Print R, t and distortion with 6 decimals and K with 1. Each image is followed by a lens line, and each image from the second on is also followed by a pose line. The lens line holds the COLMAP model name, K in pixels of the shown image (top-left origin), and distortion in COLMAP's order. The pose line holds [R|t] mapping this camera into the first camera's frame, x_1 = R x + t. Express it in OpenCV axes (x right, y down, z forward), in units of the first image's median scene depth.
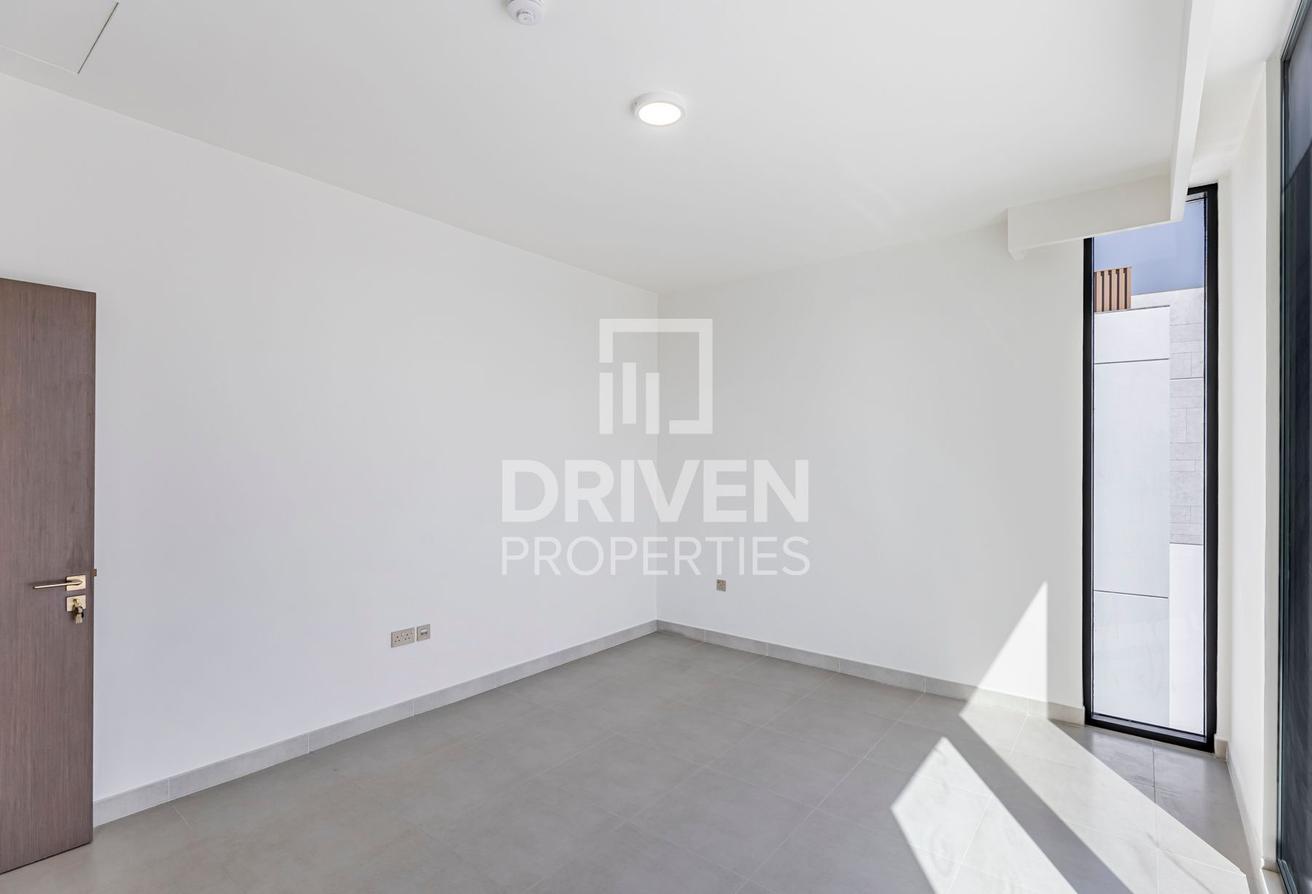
lens RADIAL K [[612.5, 0, 656.0], [0, 612.5, 447.0], [0, 0, 1]] dist [-0.022766, 0.000176]
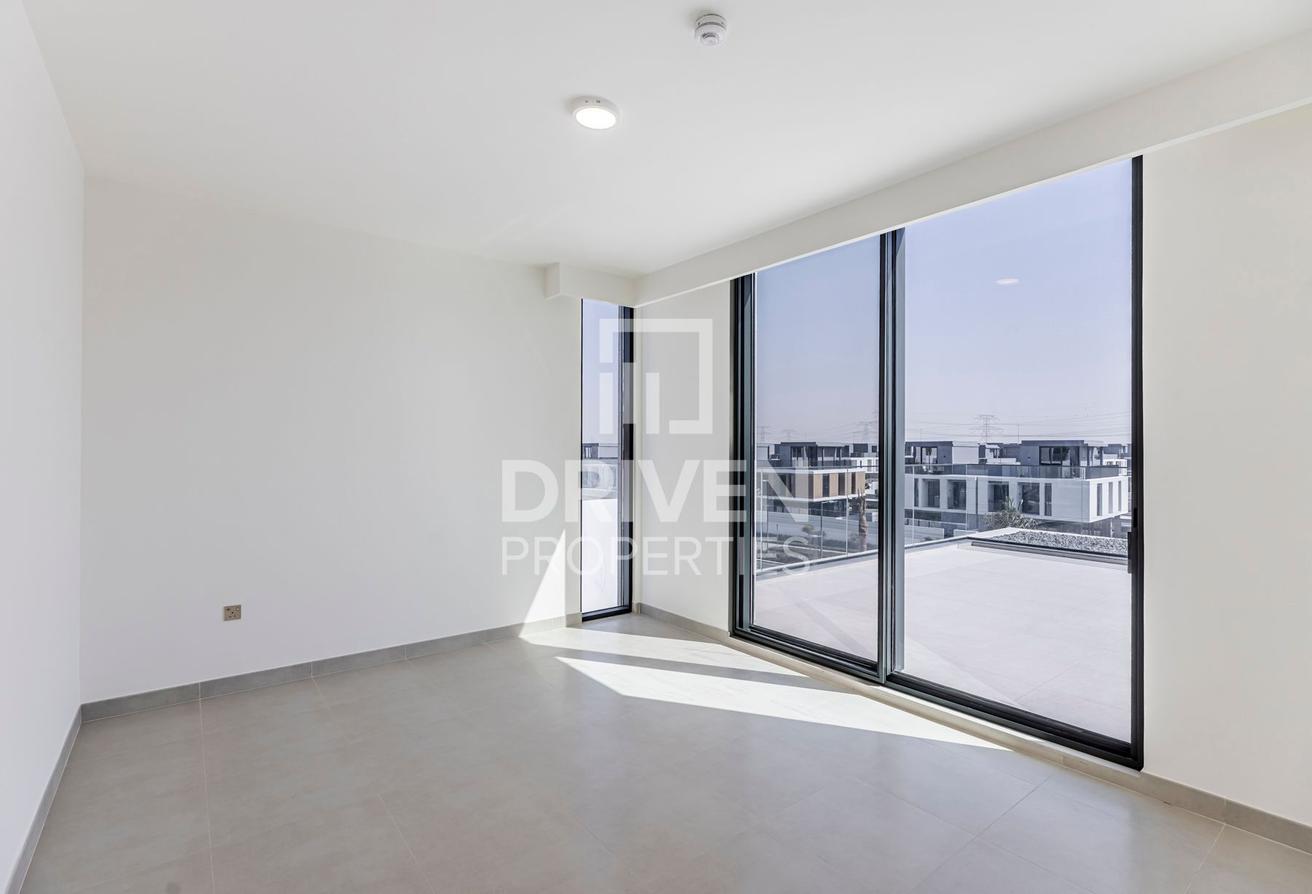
lens RADIAL K [[612.5, 0, 656.0], [0, 612.5, 447.0], [0, 0, 1]] dist [-0.022766, 0.000176]
pose [[0.244843, -0.002686, 0.969559, -0.713621], [-0.011886, 0.999913, 0.005771, 0.014915], [-0.969490, -0.012937, 0.244790, 0.446688]]
